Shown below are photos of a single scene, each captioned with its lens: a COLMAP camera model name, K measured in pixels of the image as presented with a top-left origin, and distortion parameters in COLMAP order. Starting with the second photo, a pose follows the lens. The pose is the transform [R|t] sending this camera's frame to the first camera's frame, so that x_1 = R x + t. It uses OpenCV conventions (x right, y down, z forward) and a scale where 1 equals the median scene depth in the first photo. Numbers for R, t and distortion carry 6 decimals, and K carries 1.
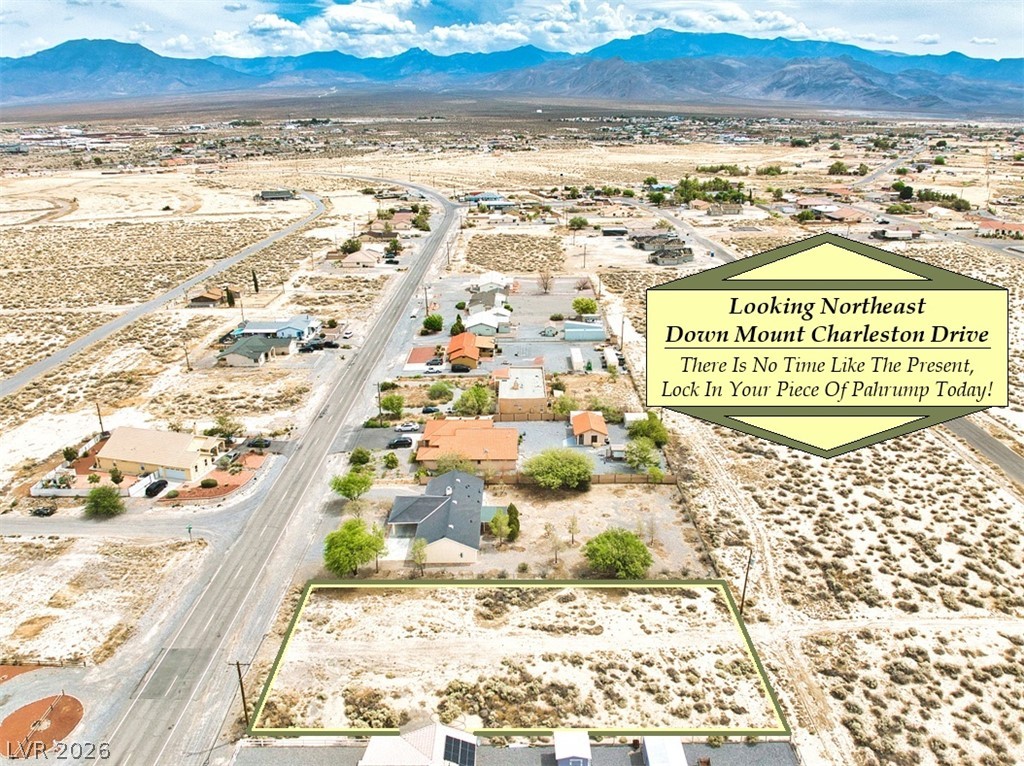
lens RADIAL K [[744.2, 0, 508.0], [0, 744.2, 384.8], [0, 0, 1]] dist [-0.040375, -0.002287]
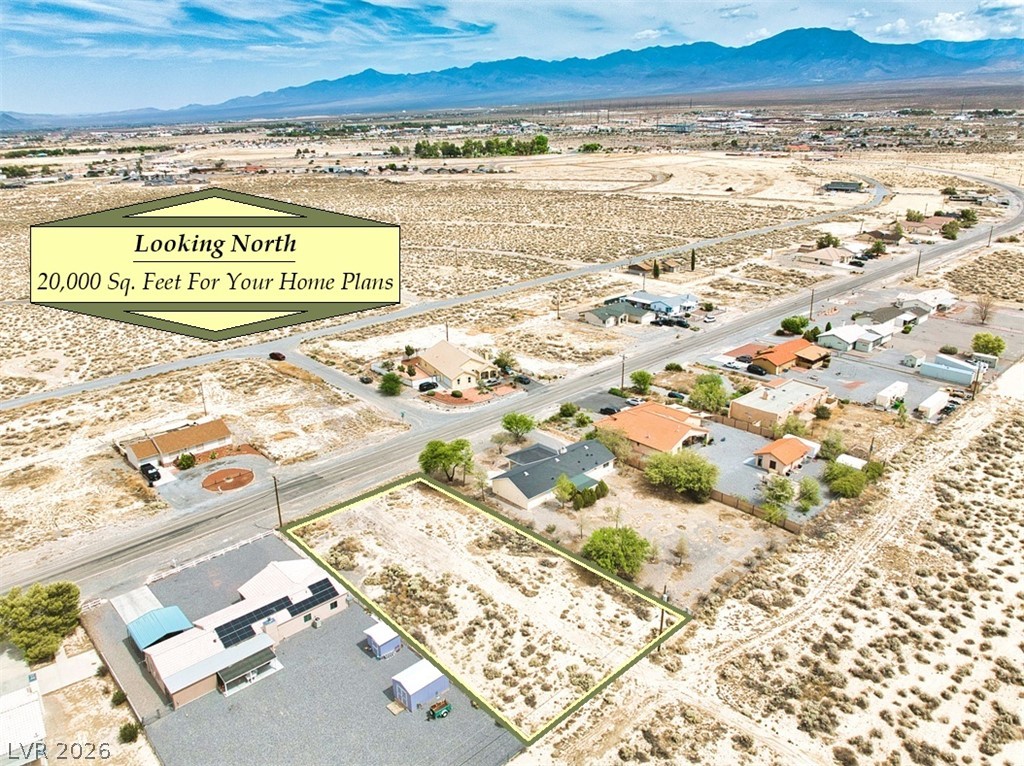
lens RADIAL K [[733.9, 0, 508.8], [0, 733.9, 387.4], [0, 0, 1]] dist [-0.039532, -0.006417]
pose [[0.683037, 0.255943, -0.684071, 0.553715], [-0.239568, 0.963284, 0.121204, -0.057252], [0.689977, 0.081095, 0.719275, 0.141266]]
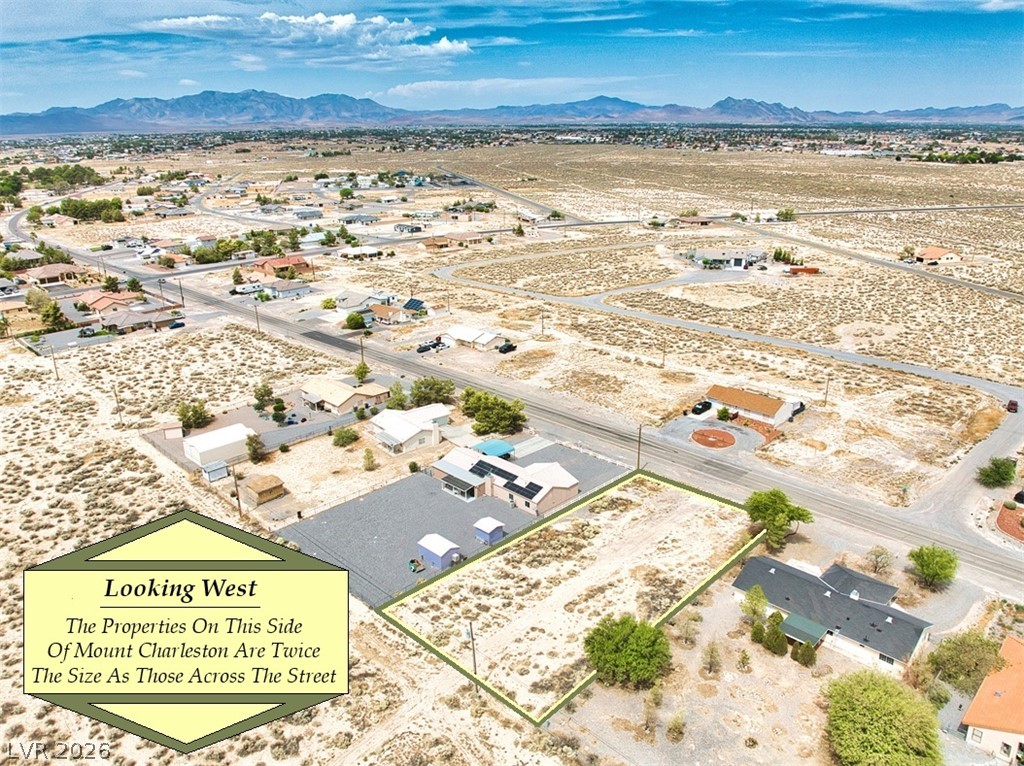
lens RADIAL K [[737.7, 0, 527.1], [0, 737.7, 397.9], [0, 0, 1]] dist [-0.040487, -0.003294]
pose [[-0.695009, 0.267554, -0.667366, 0.573085], [-0.225186, 0.800488, 0.555437, -0.345453], [0.682827, 0.536315, -0.496097, 0.973222]]
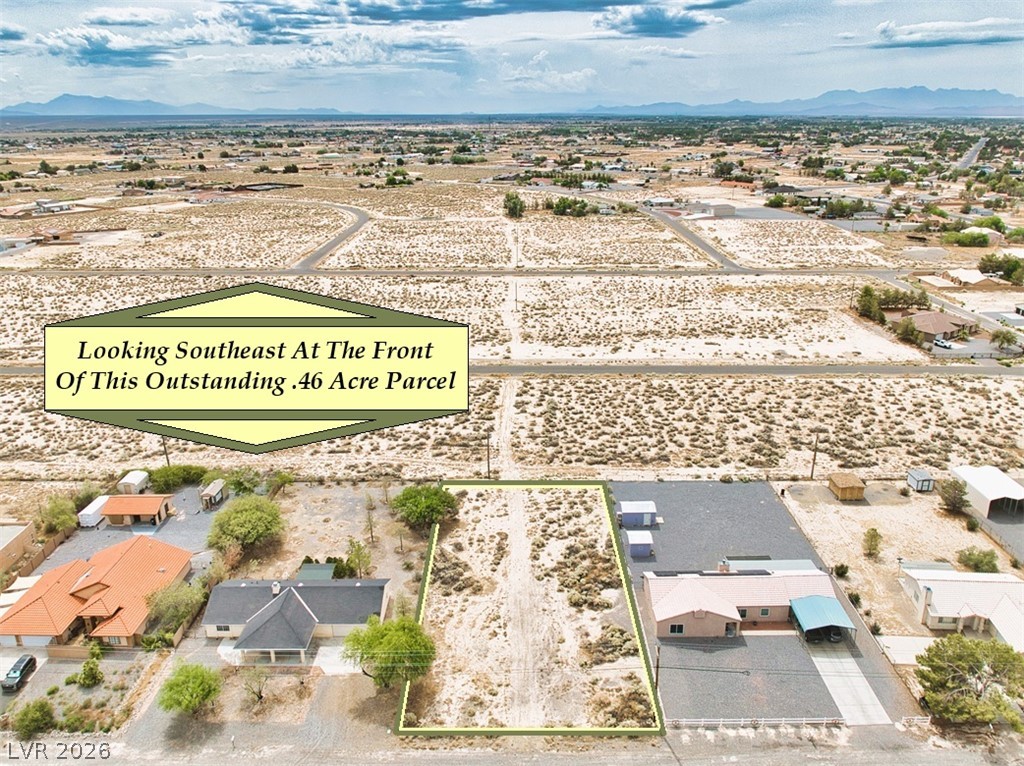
lens RADIAL K [[747.1, 0, 517.7], [0, 747.1, 384.7], [0, 0, 1]] dist [-0.029312, -0.026899]
pose [[-0.000487, -0.327404, 0.944884, -0.719557], [0.345711, 0.886569, 0.307376, -0.194688], [-0.938341, 0.326806, 0.112756, 0.558857]]
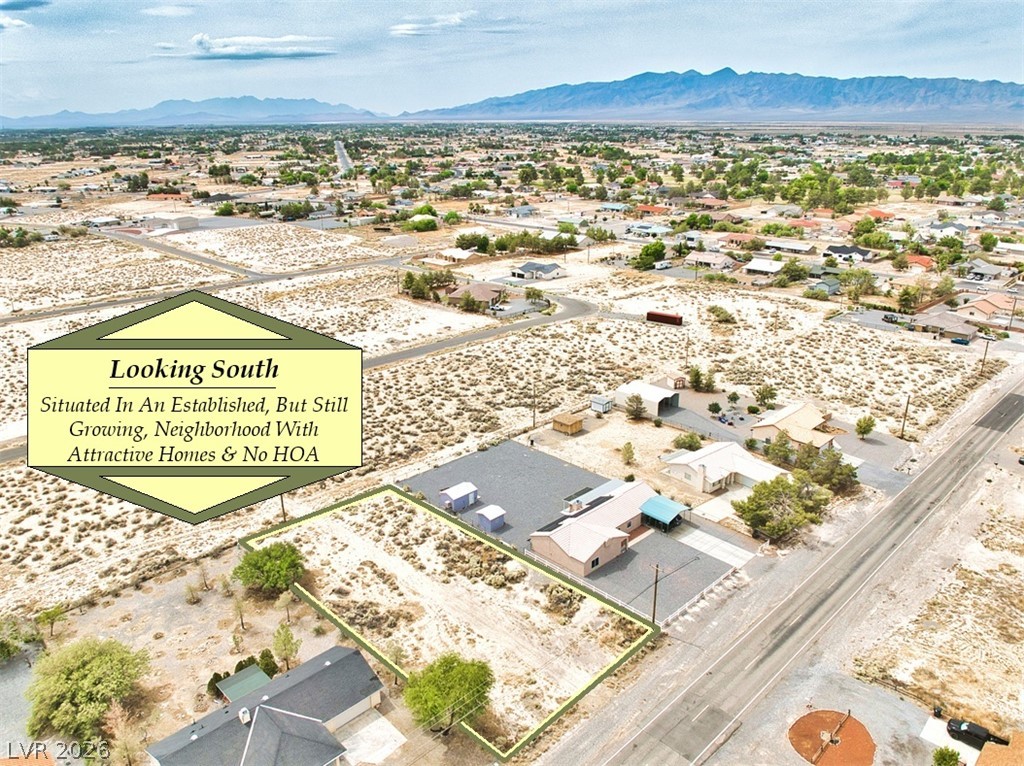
lens RADIAL K [[744.2, 0, 508.0], [0, 744.2, 384.8], [0, 0, 1]] dist [-0.040375, -0.002287]
pose [[-0.702688, -0.224522, 0.675144, -0.562126], [0.251442, 0.809312, 0.530841, -0.339300], [-0.665587, 0.542775, -0.512239, 0.960731]]
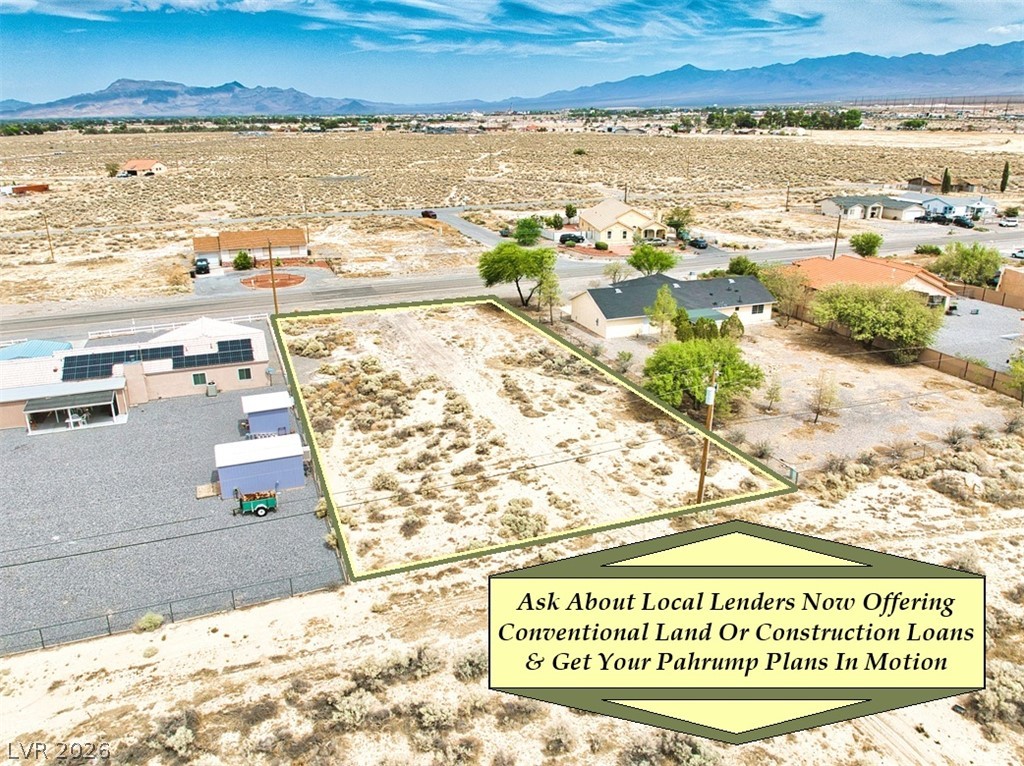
lens RADIAL K [[753.3, 0, 516.0], [0, 753.3, 384.7], [0, 0, 1]] dist [-0.039868, -0.007293]
pose [[0.366186, 0.330404, -0.869908, 0.502754], [-0.314589, 0.923754, 0.218430, 0.125731], [0.875752, 0.193677, 0.442208, 0.511063]]
